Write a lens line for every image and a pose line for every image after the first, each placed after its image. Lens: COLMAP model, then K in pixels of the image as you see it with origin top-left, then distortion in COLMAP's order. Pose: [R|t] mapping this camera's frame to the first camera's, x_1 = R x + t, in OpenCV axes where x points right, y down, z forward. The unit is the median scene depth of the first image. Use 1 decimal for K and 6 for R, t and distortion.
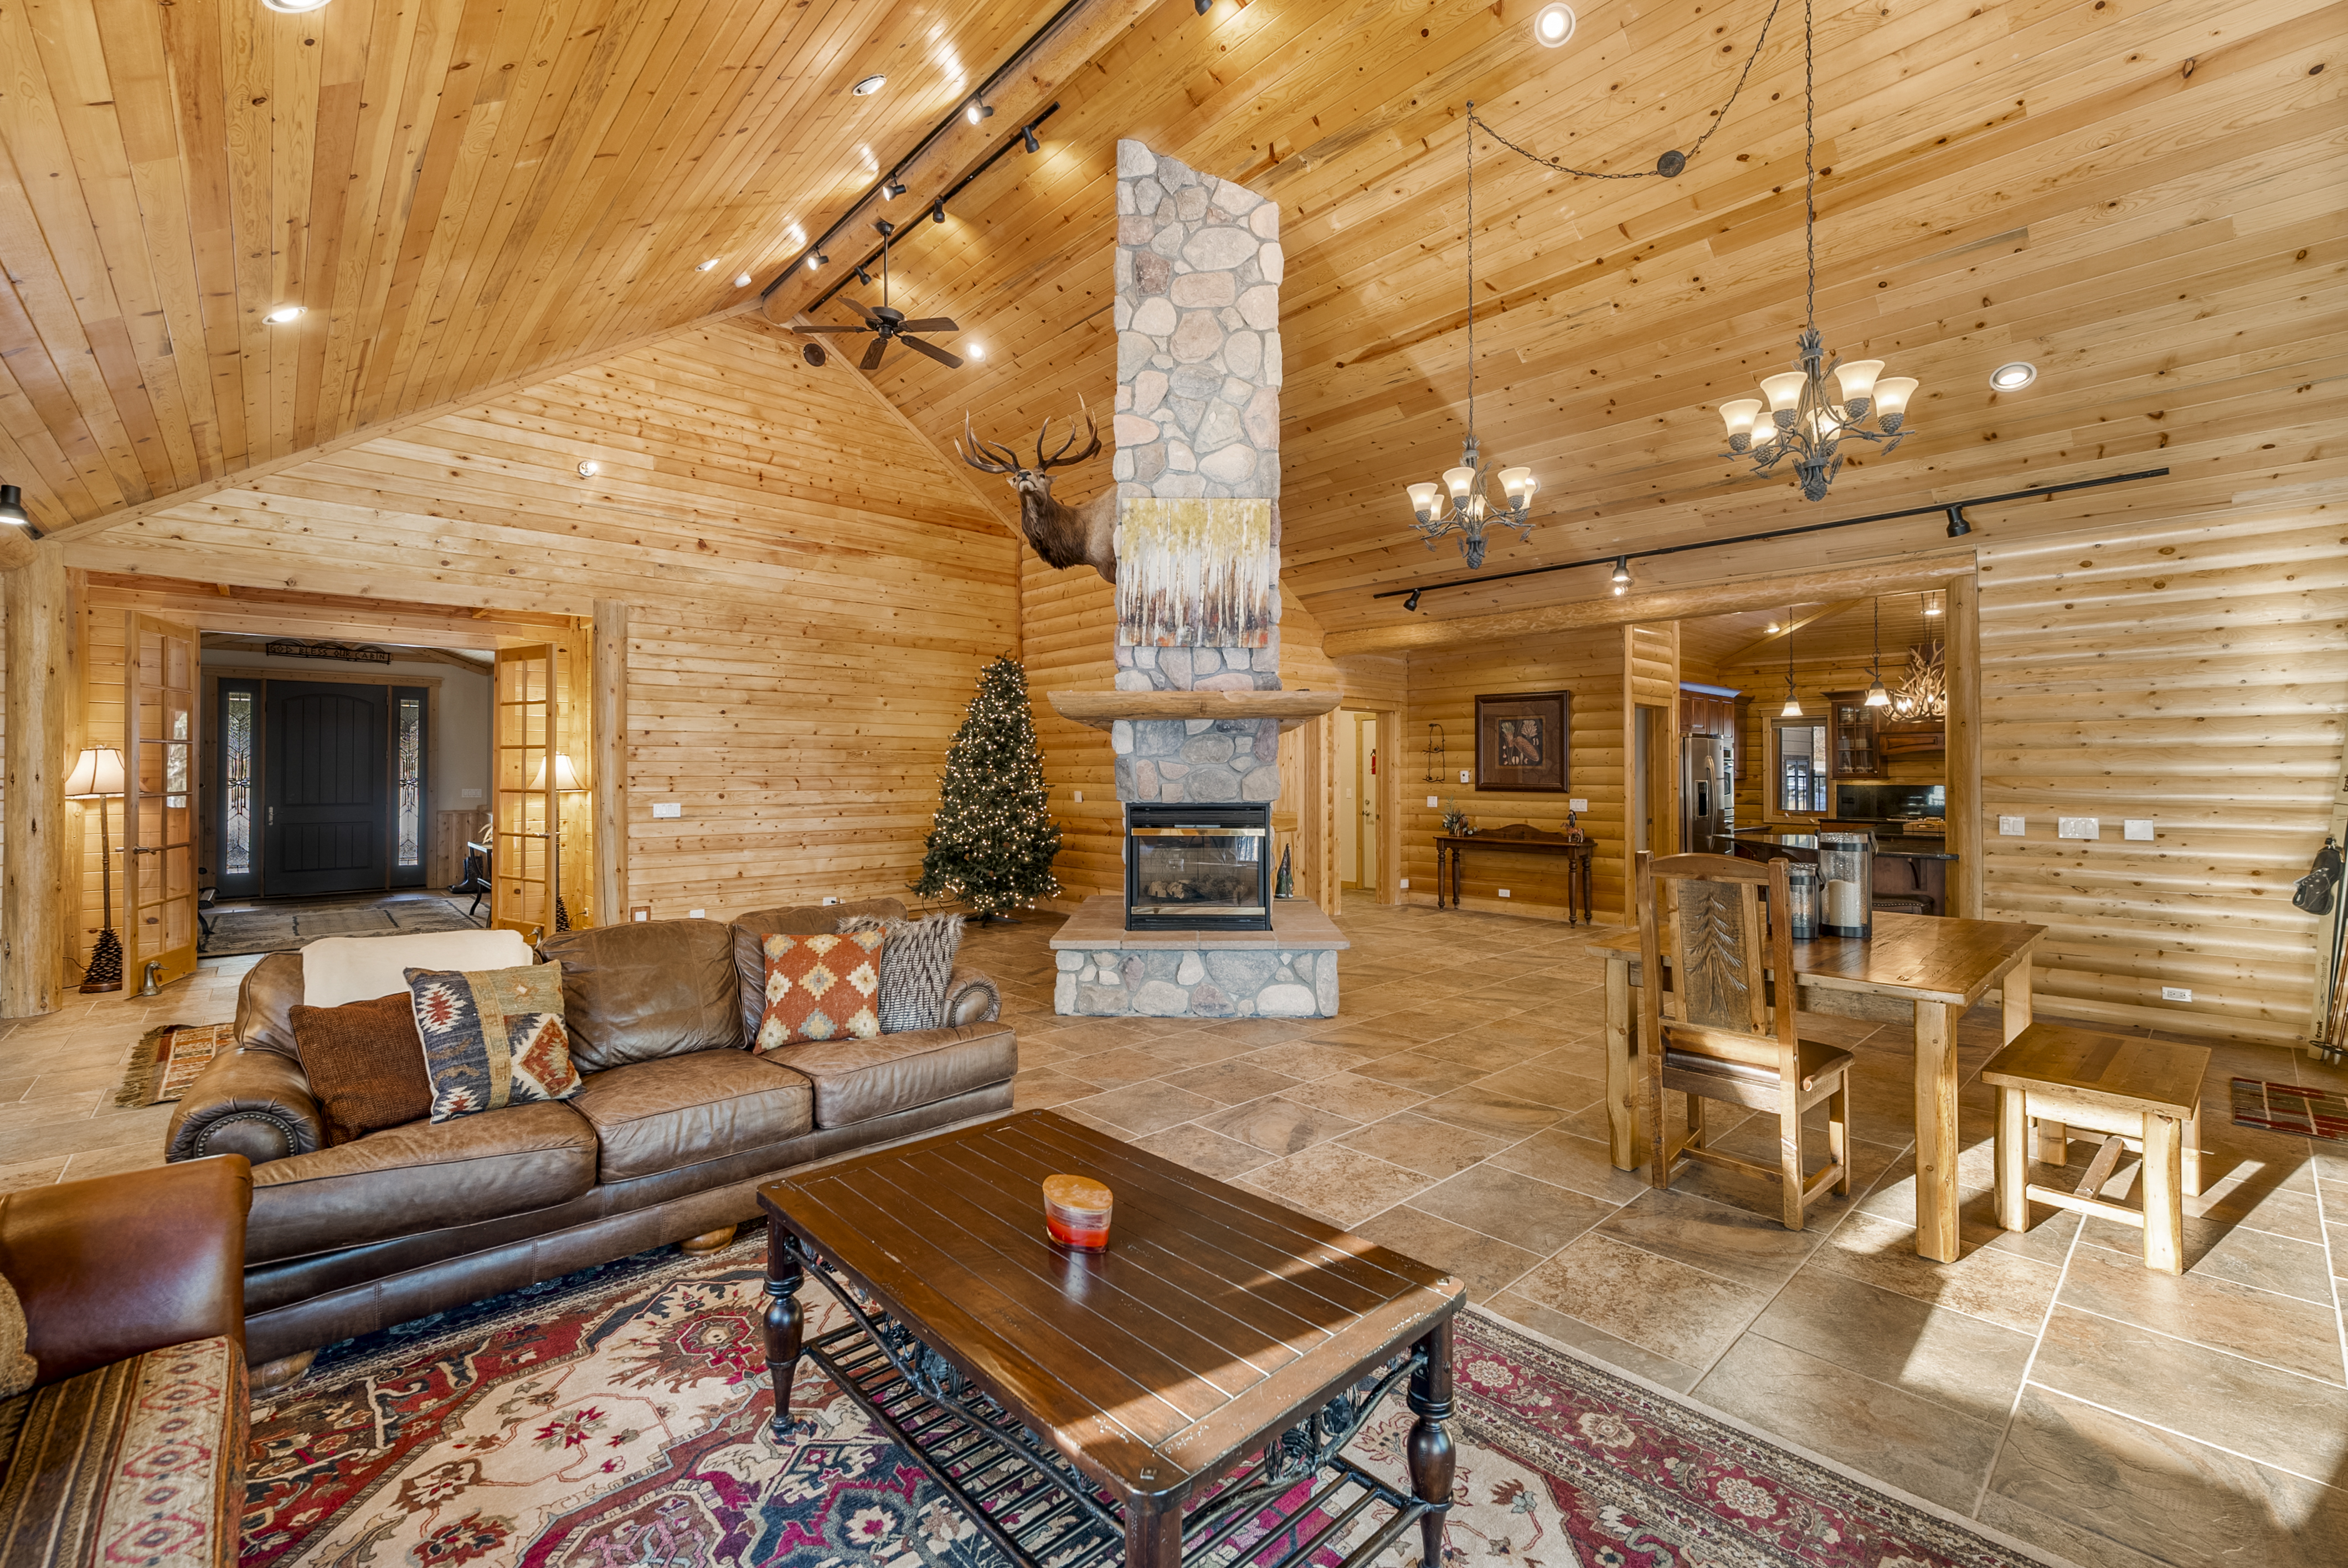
lens RADIAL K [[992.2, 0, 1171.7], [0, 992.2, 747.7], [0, 0, 1]] dist [-0.001874, -0.000189]
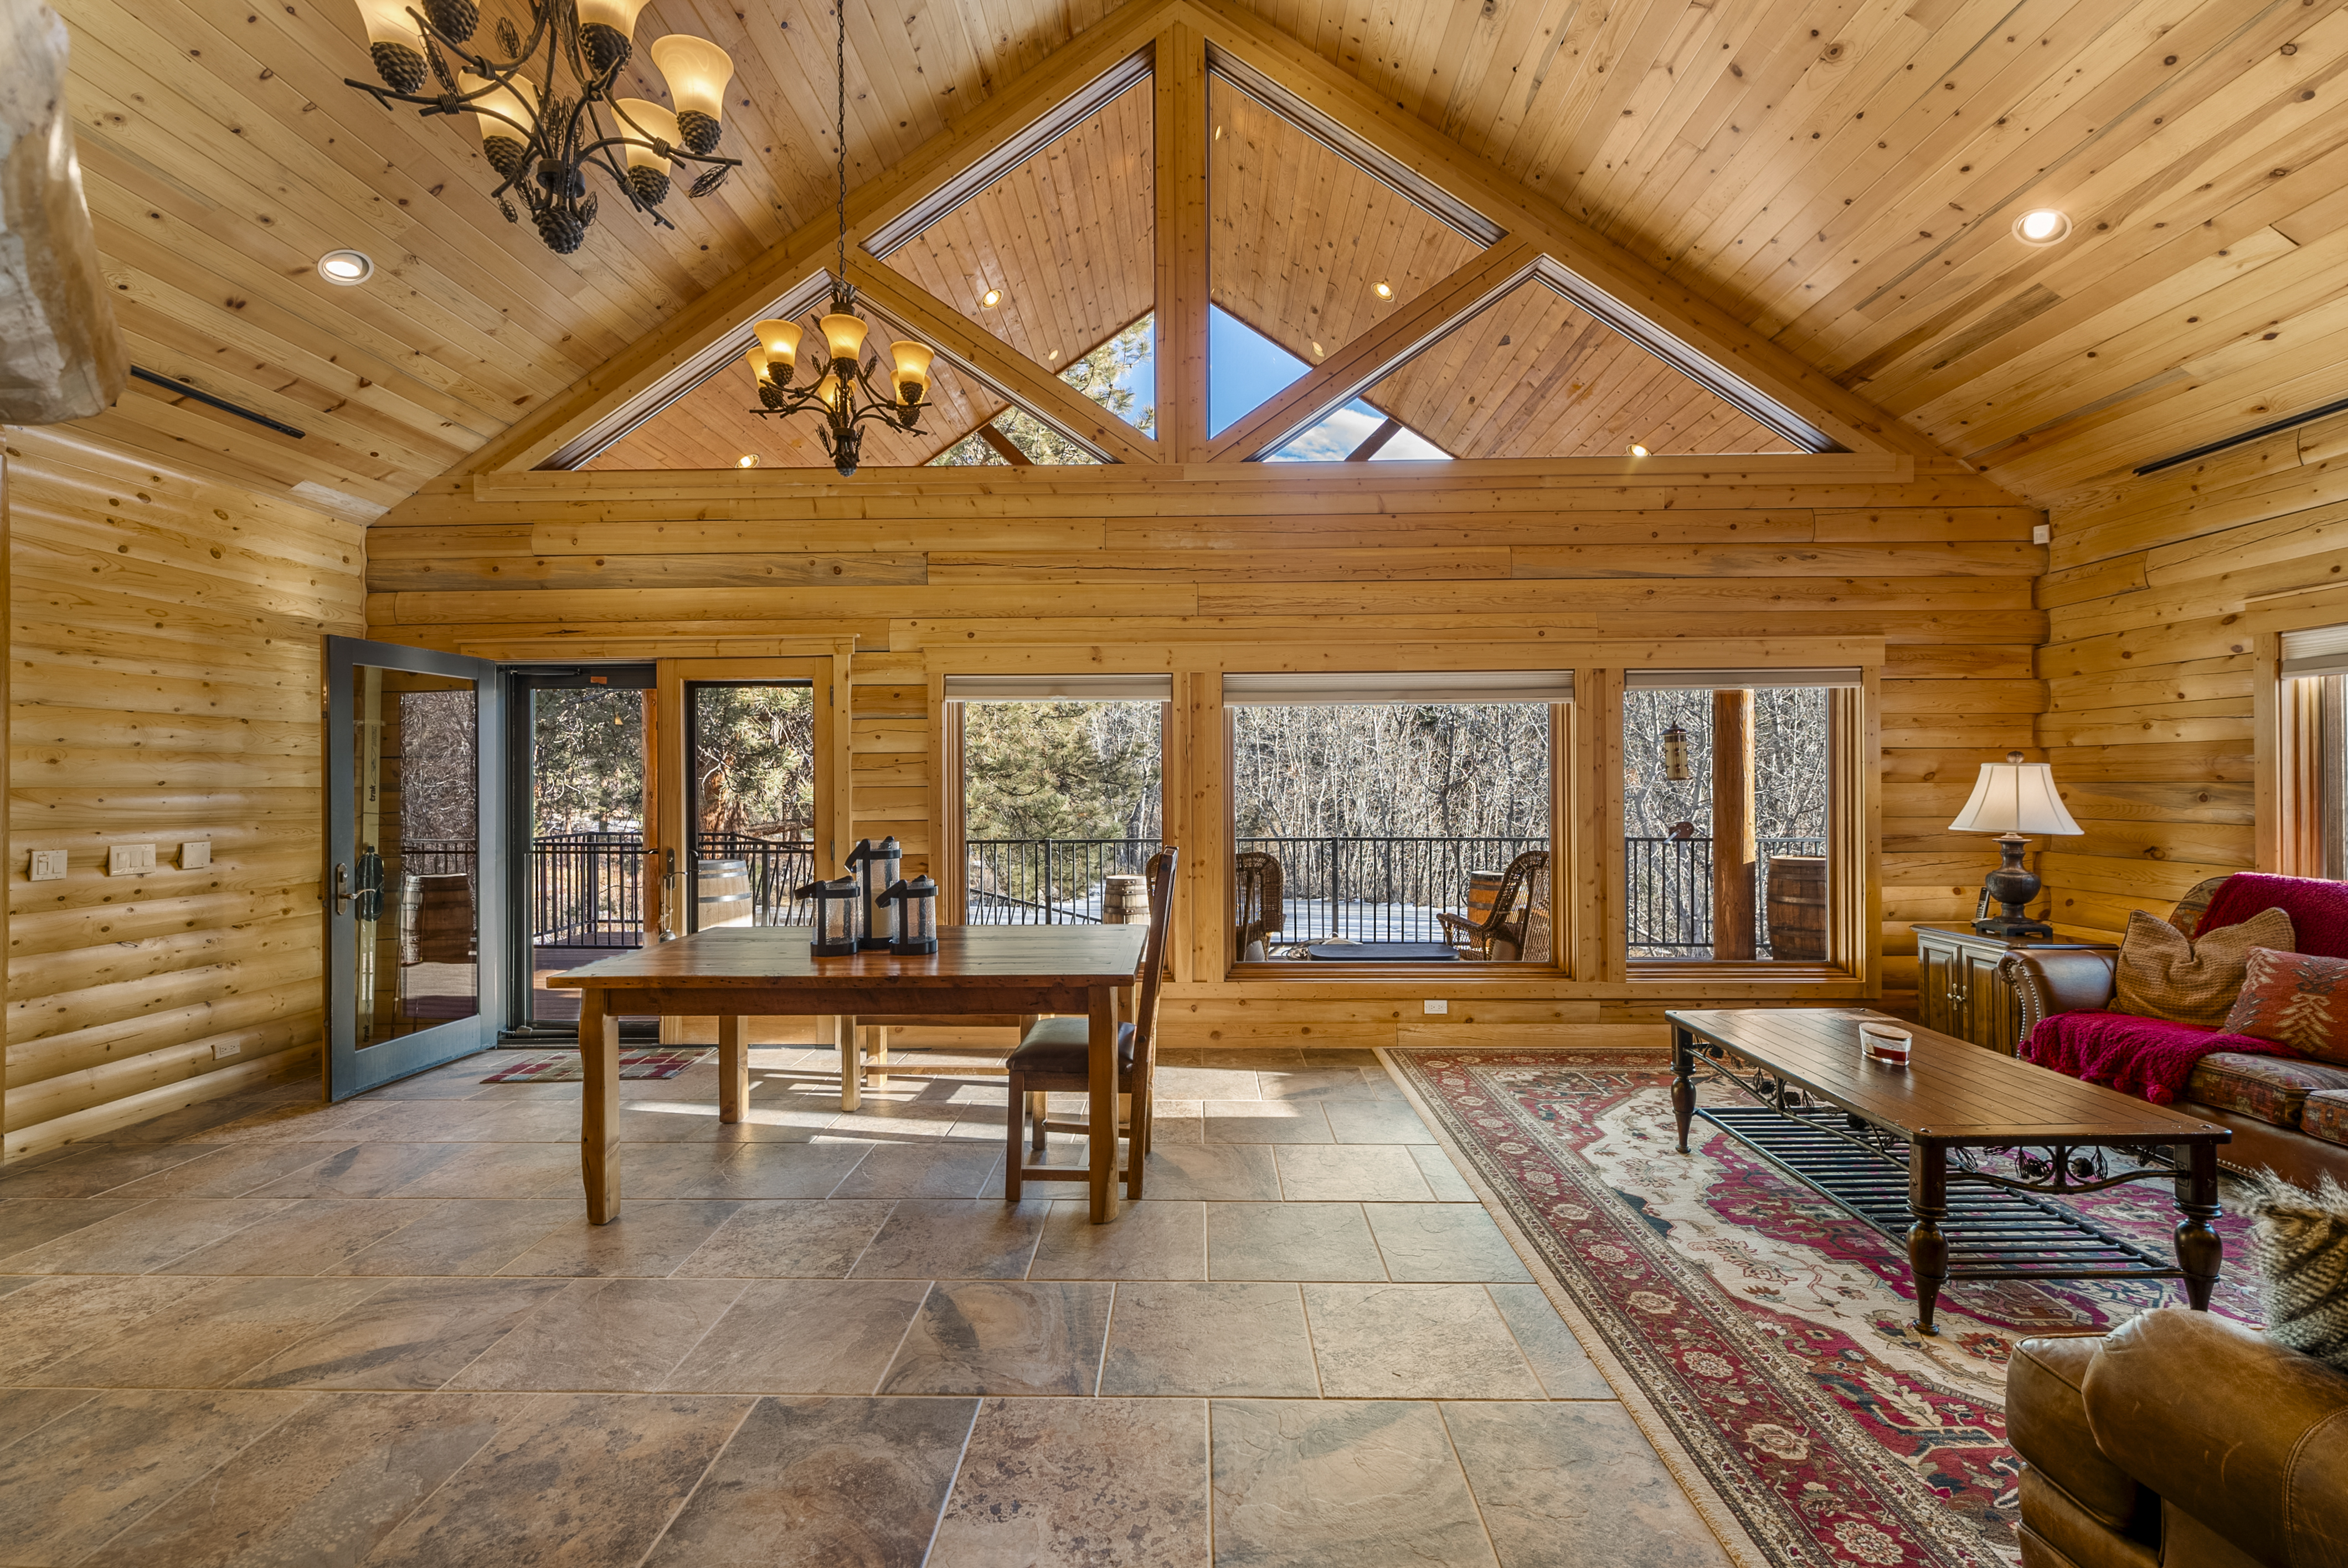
lens RADIAL K [[957.5, 0, 1176.0], [0, 957.5, 780.3], [0, 0, 1]] dist [-0.000768, 0.000126]
pose [[-0.718601, 0.007921, 0.695378, -0.295071], [-0.012368, 0.999631, -0.024168, 0.078495], [-0.695313, -0.025968, -0.718238, 2.463167]]
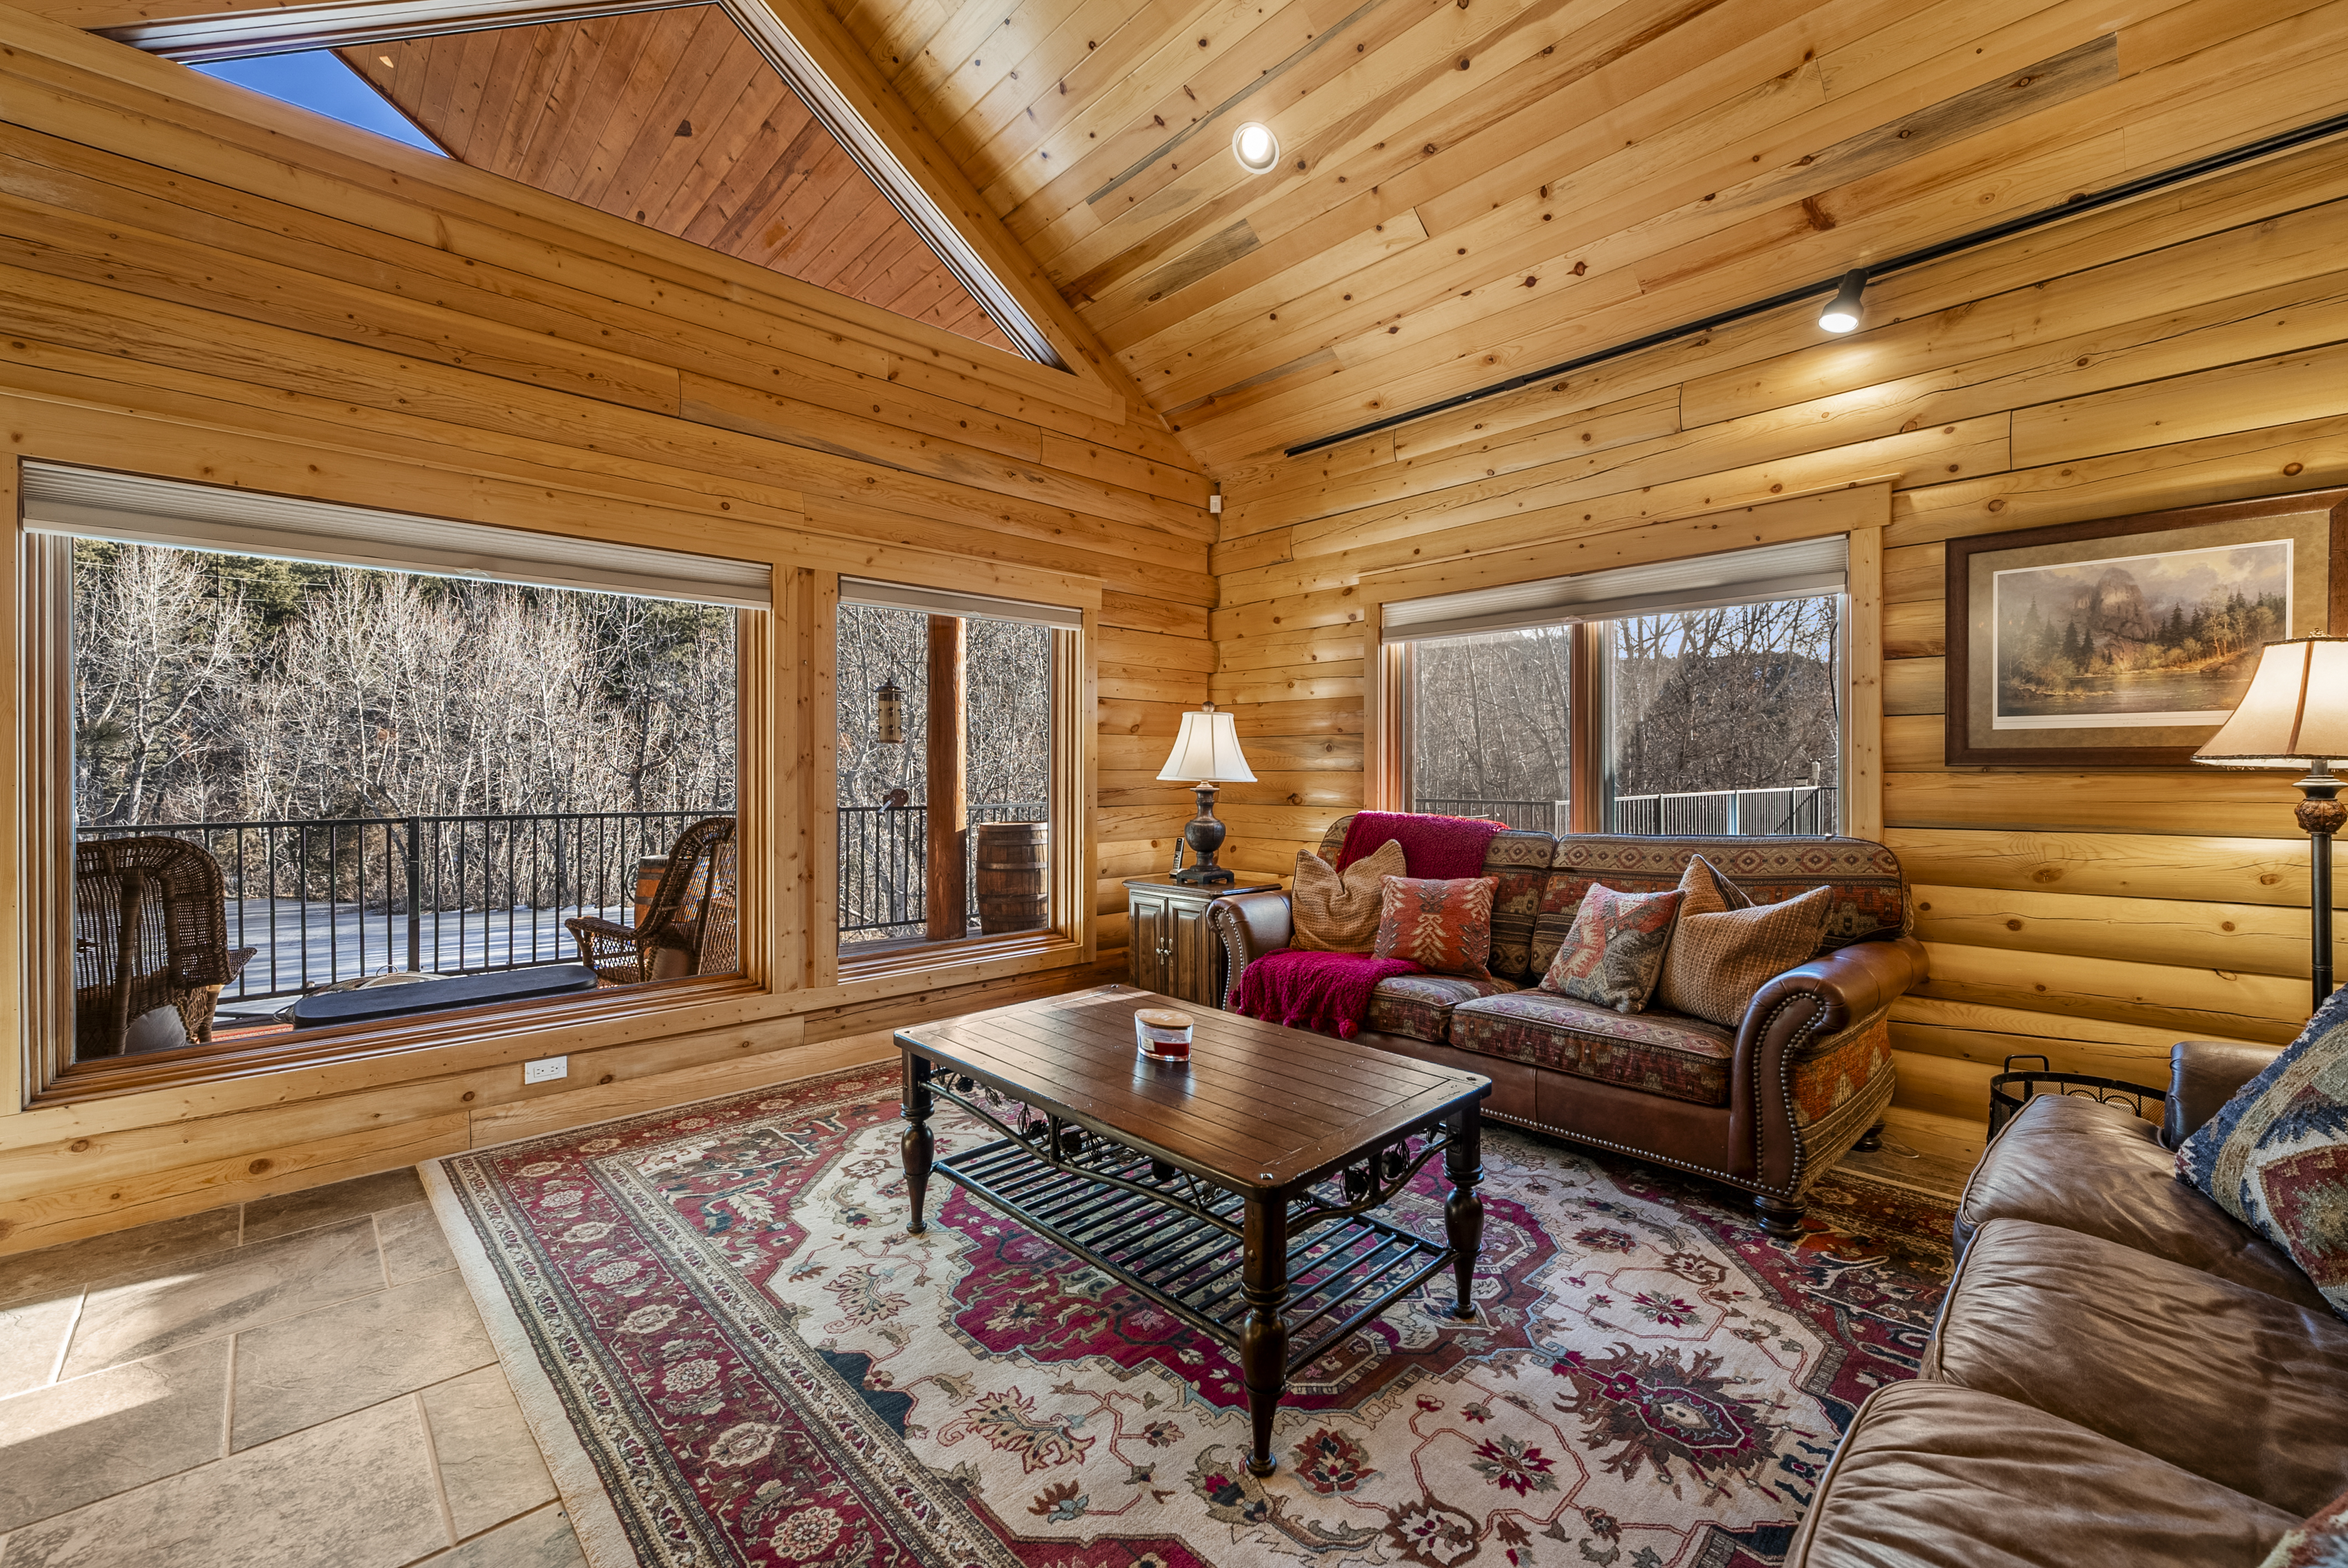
lens RADIAL K [[960.5, 0, 1173.7], [0, 960.5, 772.0], [0, 0, 1]] dist [0.000683, 0.000032]
pose [[-0.999965, 0.000413, -0.008399, -0.082060], [0.000609, 0.999729, -0.023267, 0.142751], [0.008387, -0.023271, -0.999694, 1.856205]]
